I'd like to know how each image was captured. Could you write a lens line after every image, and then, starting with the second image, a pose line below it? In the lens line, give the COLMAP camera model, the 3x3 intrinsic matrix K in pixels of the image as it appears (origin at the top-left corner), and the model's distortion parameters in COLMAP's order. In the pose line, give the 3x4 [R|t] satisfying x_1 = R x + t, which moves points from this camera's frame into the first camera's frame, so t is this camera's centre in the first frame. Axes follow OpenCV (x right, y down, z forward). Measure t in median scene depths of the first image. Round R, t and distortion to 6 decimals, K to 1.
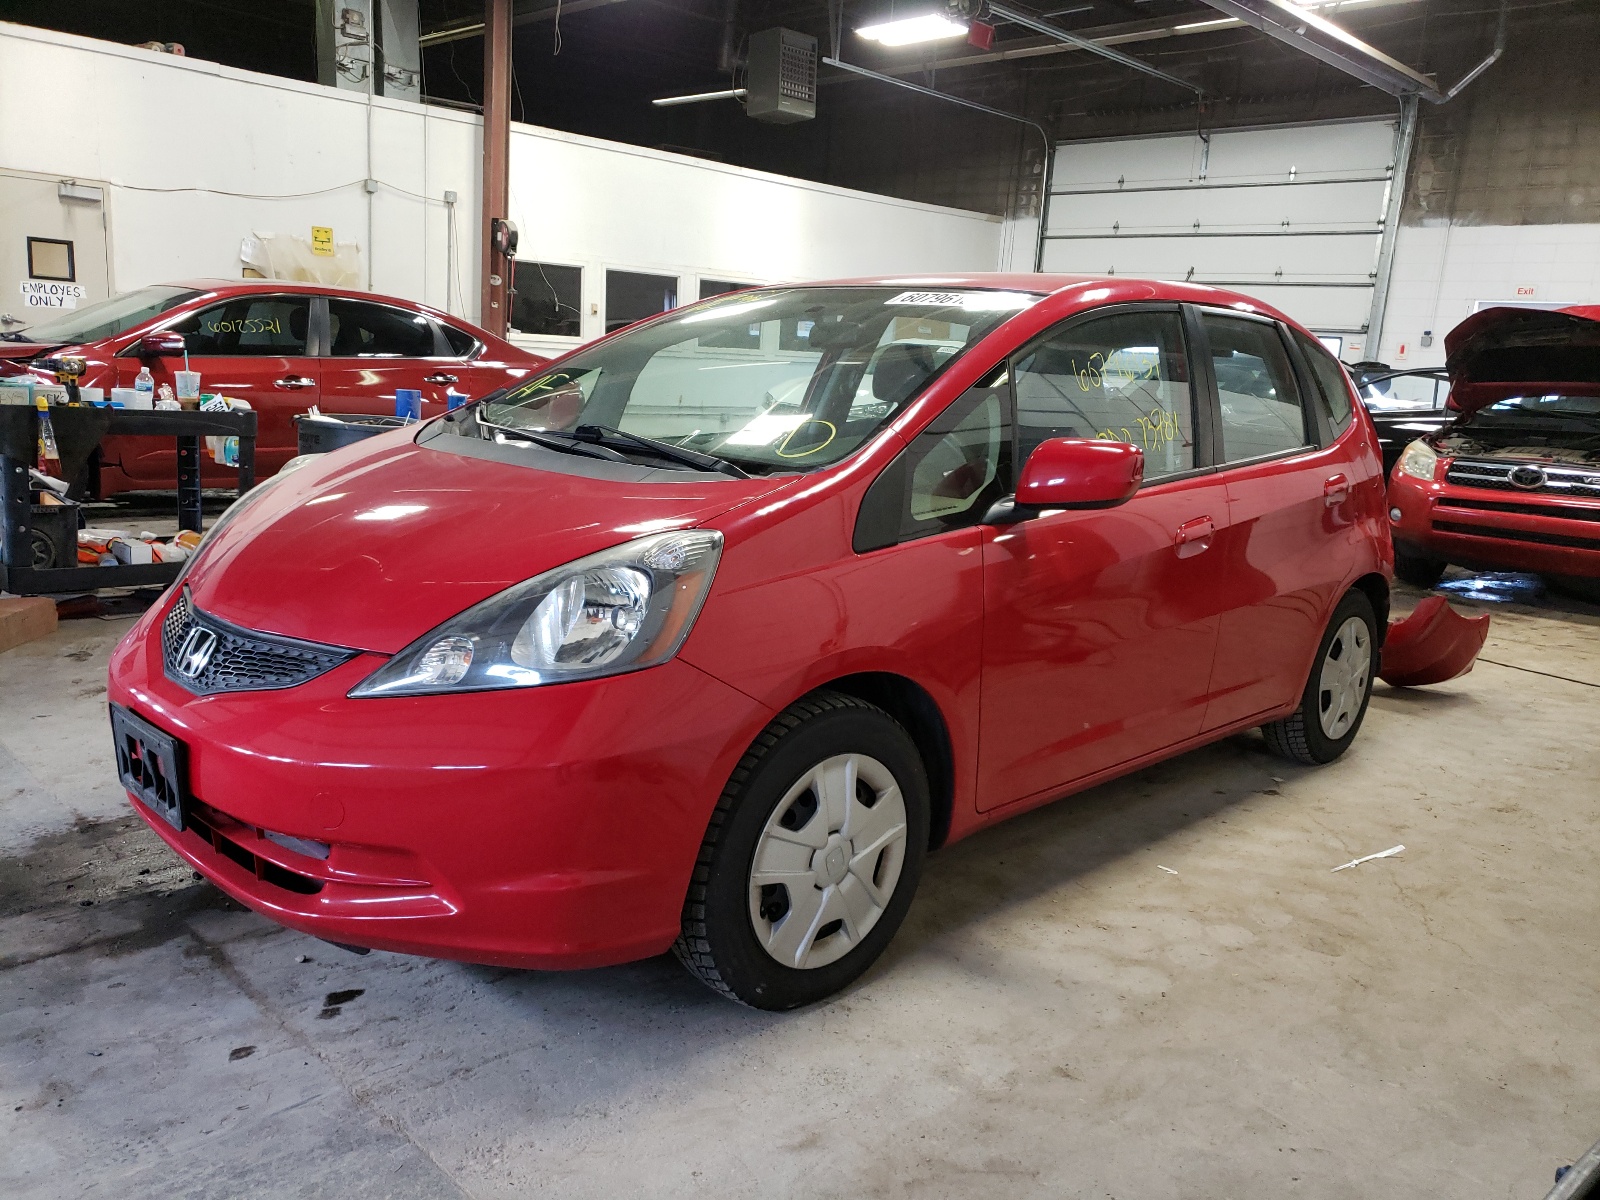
lens RADIAL K [[1242.0, 0, 806.0], [0, 1242.0, 600.4], [0, 0, 1]] dist [0.019918, 0.008742]
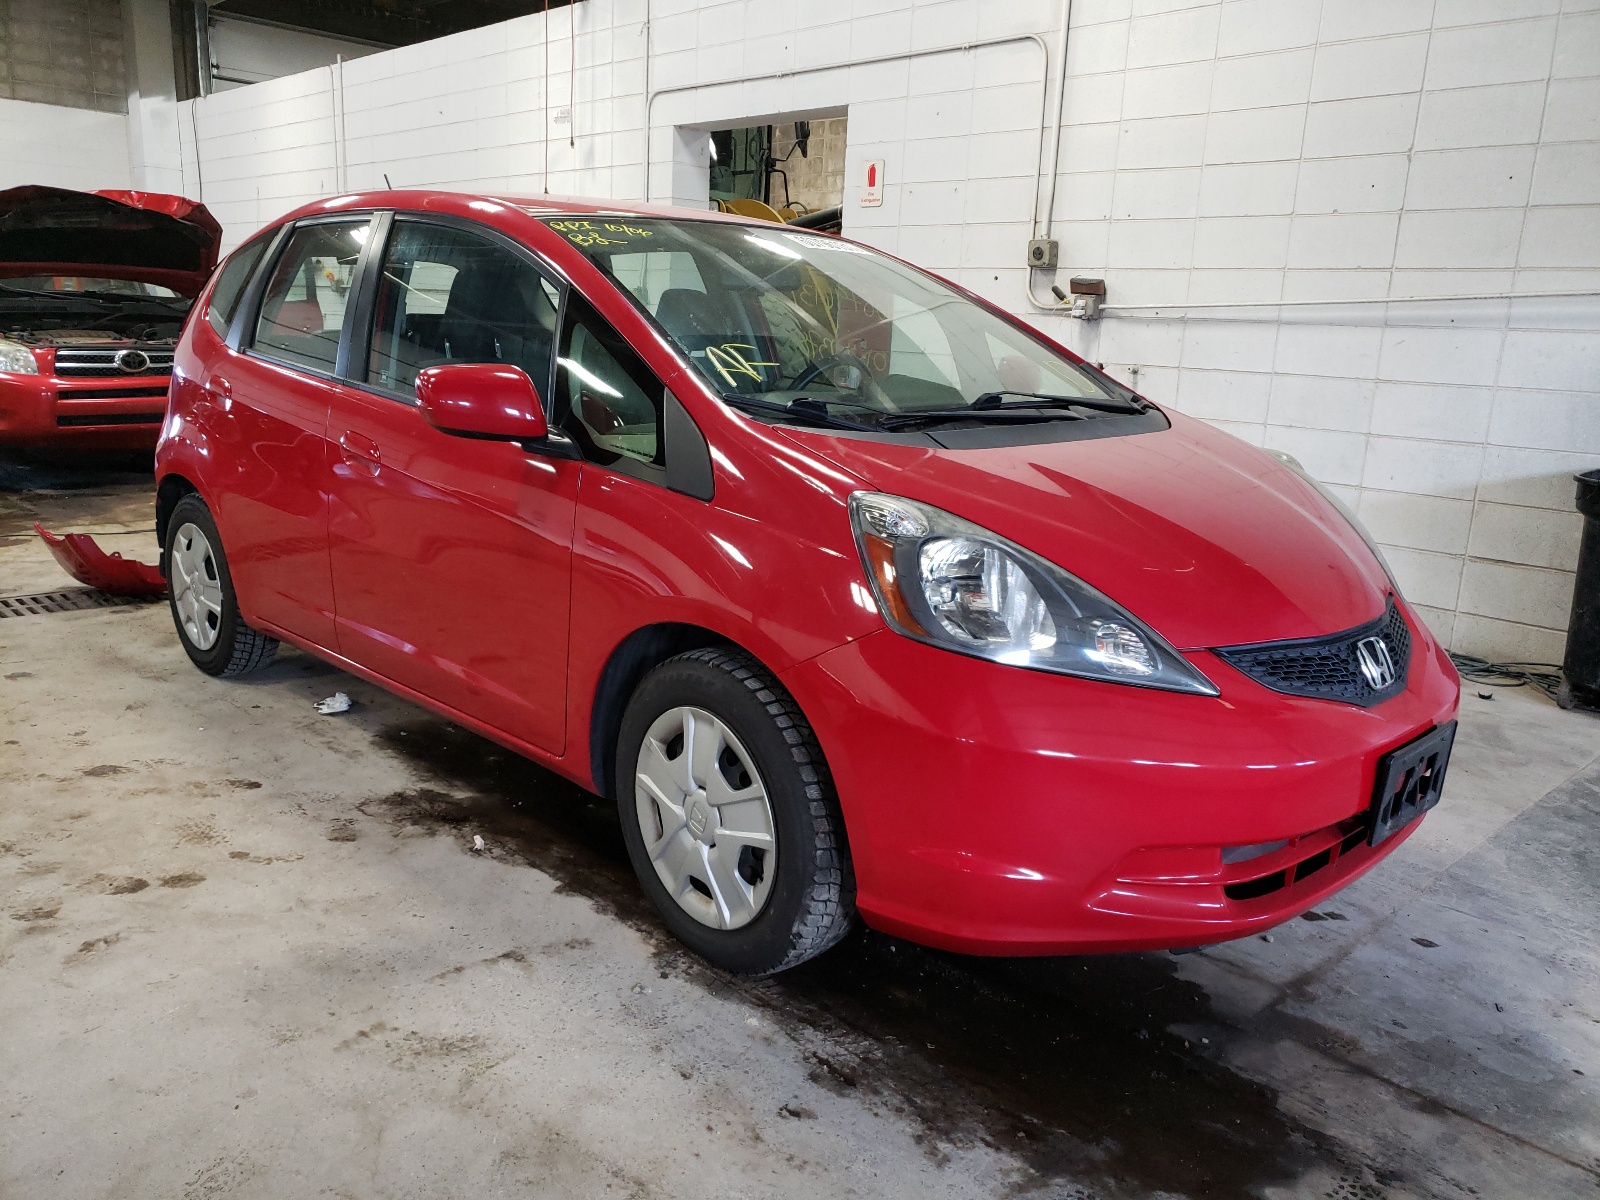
lens RADIAL K [[1242.0, 0, 787.8], [0, 1242.0, 592.1], [0, 0, 1]] dist [0.019918, 0.008742]
pose [[0.026289, -0.278612, 0.960044, -0.659082], [0.162768, 0.948753, 0.270878, -0.162256], [-0.986314, 0.149144, 0.070291, 0.637451]]
